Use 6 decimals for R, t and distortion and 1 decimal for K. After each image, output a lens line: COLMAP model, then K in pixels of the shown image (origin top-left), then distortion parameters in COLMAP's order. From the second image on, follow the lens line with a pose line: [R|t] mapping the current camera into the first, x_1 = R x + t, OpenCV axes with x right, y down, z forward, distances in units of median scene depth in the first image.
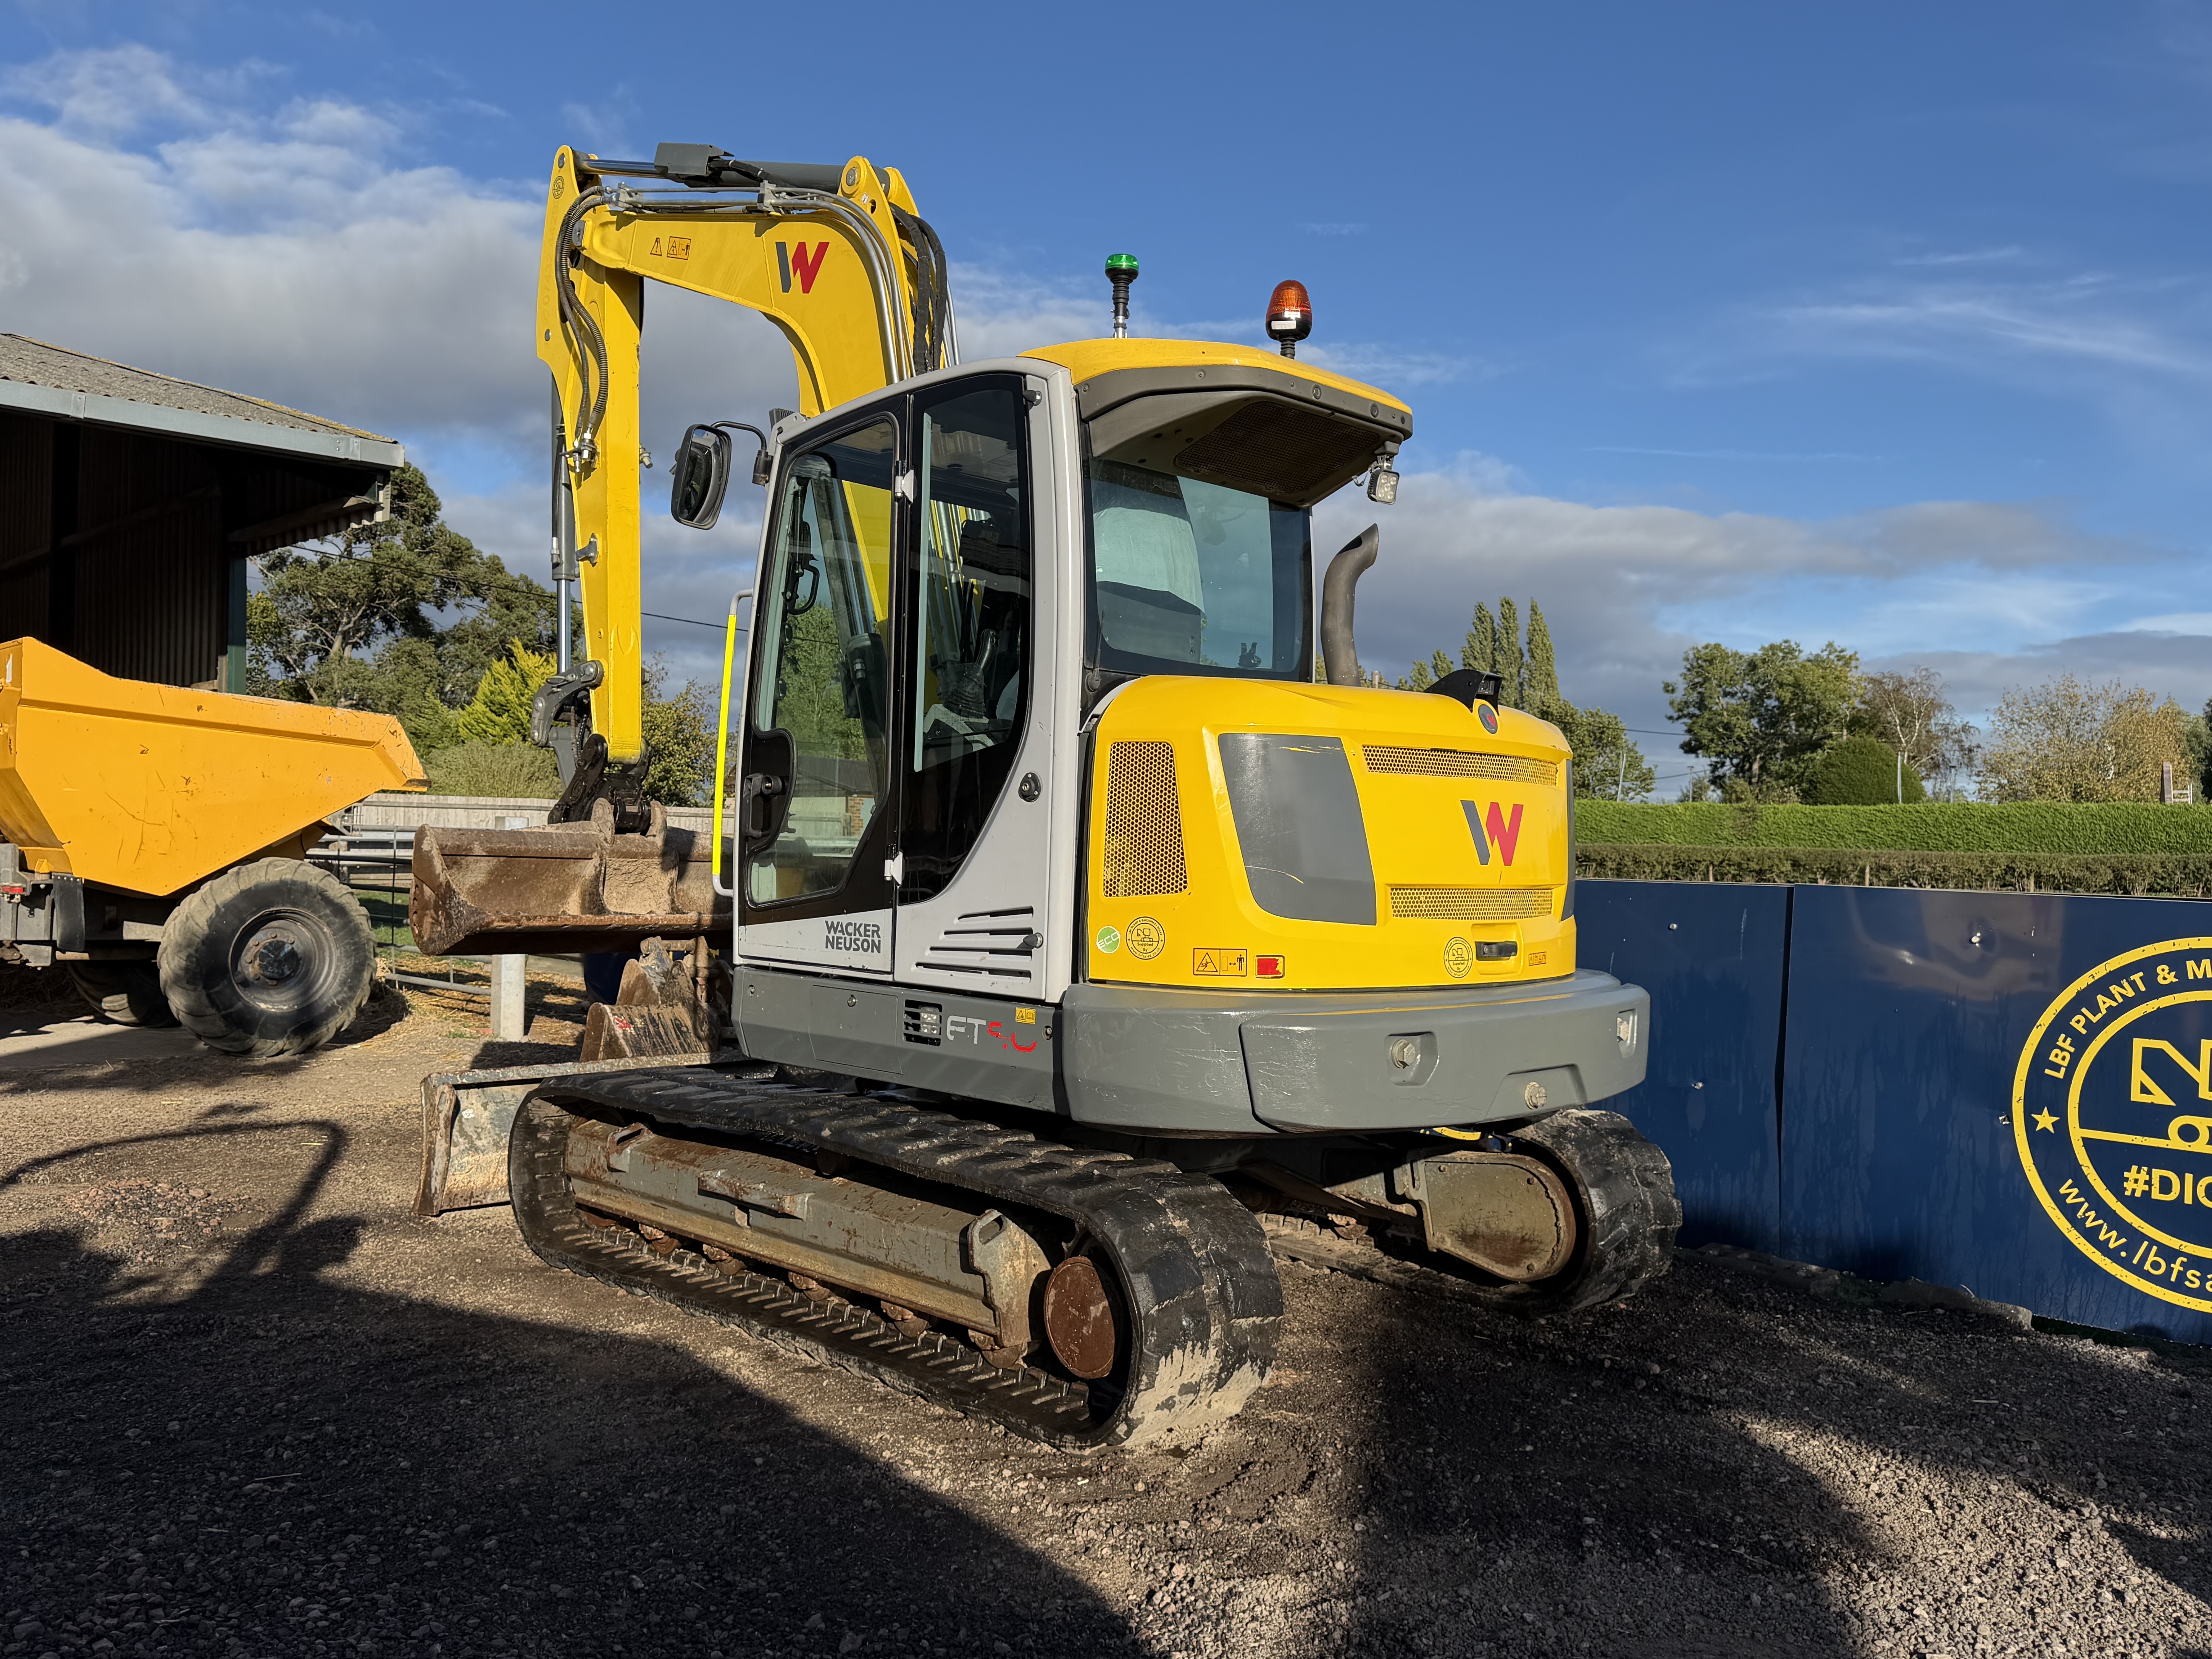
lens RADIAL K [[1760.6, 0, 1110.8], [0, 1760.6, 820.0], [0, 0, 1]] dist [0.056997, -0.077305]
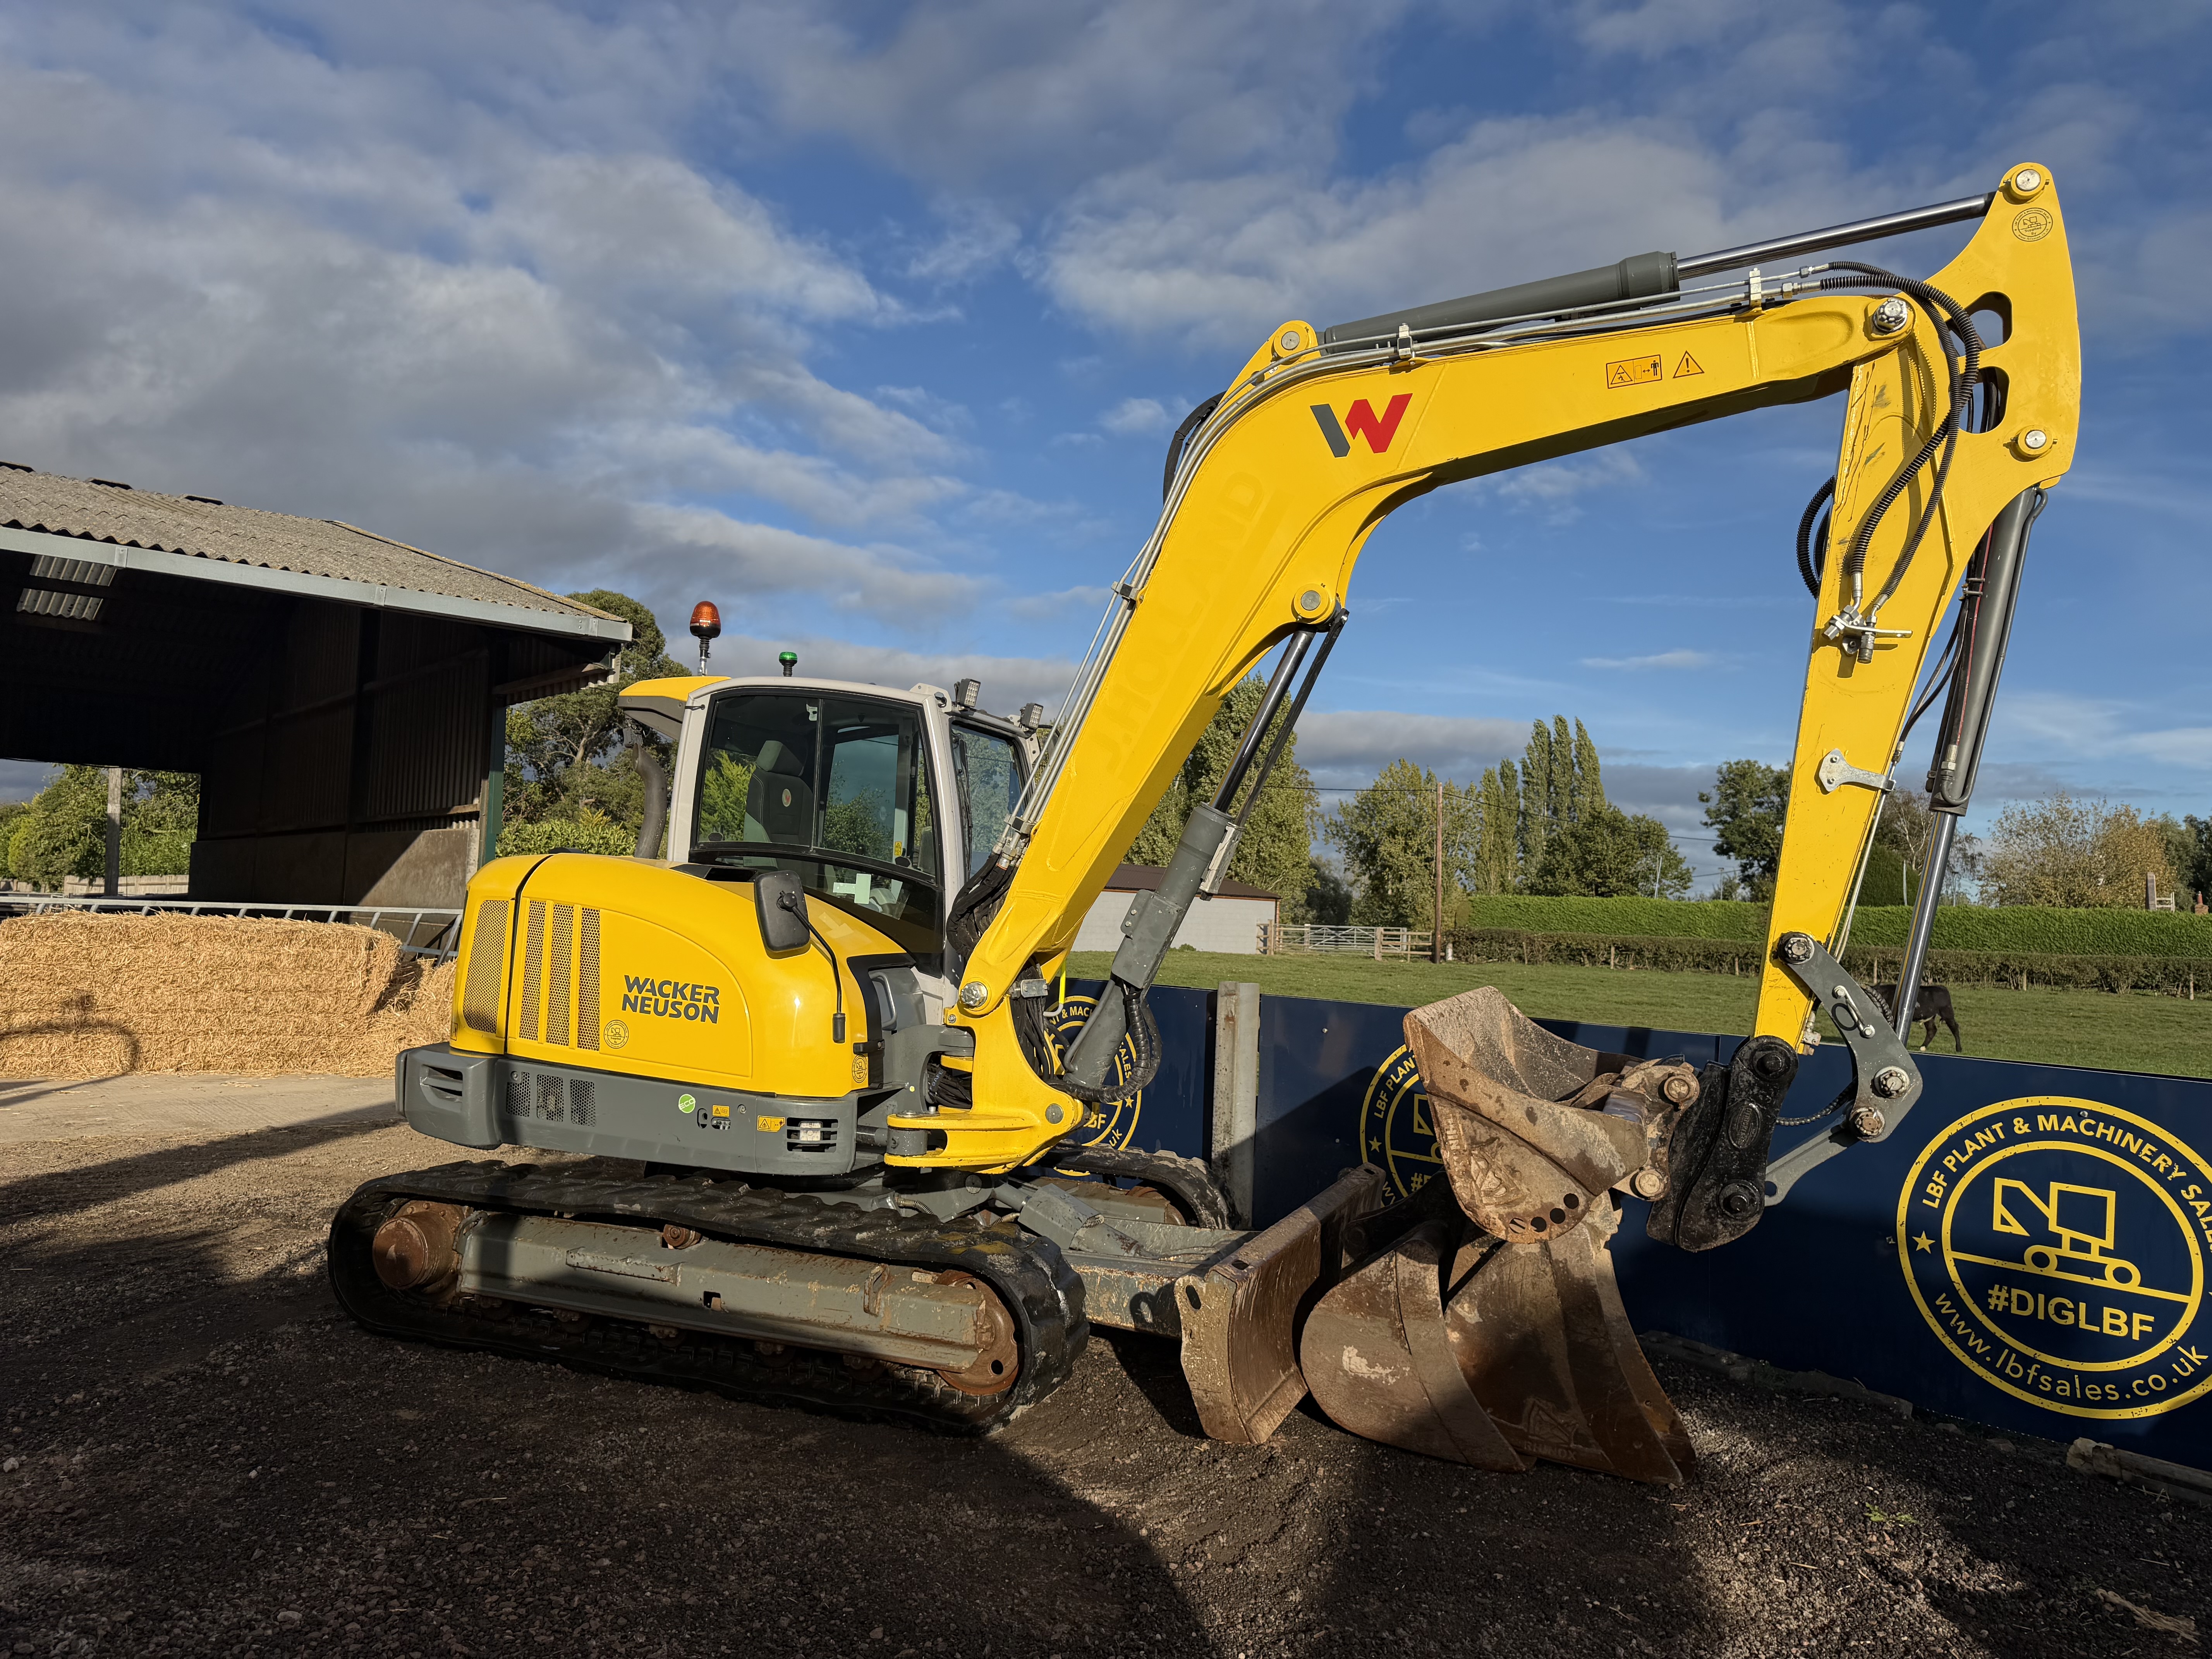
lens RADIAL K [[1509.2, 0, 1120.1], [0, 1509.2, 822.7], [0, 0, 1]] dist [0.022532, -0.020903]
pose [[0.997633, 0.015608, -0.066974, 0.046331], [-0.018888, 0.998639, -0.048621, -0.056696], [0.066124, 0.049771, 0.996569, -0.079481]]
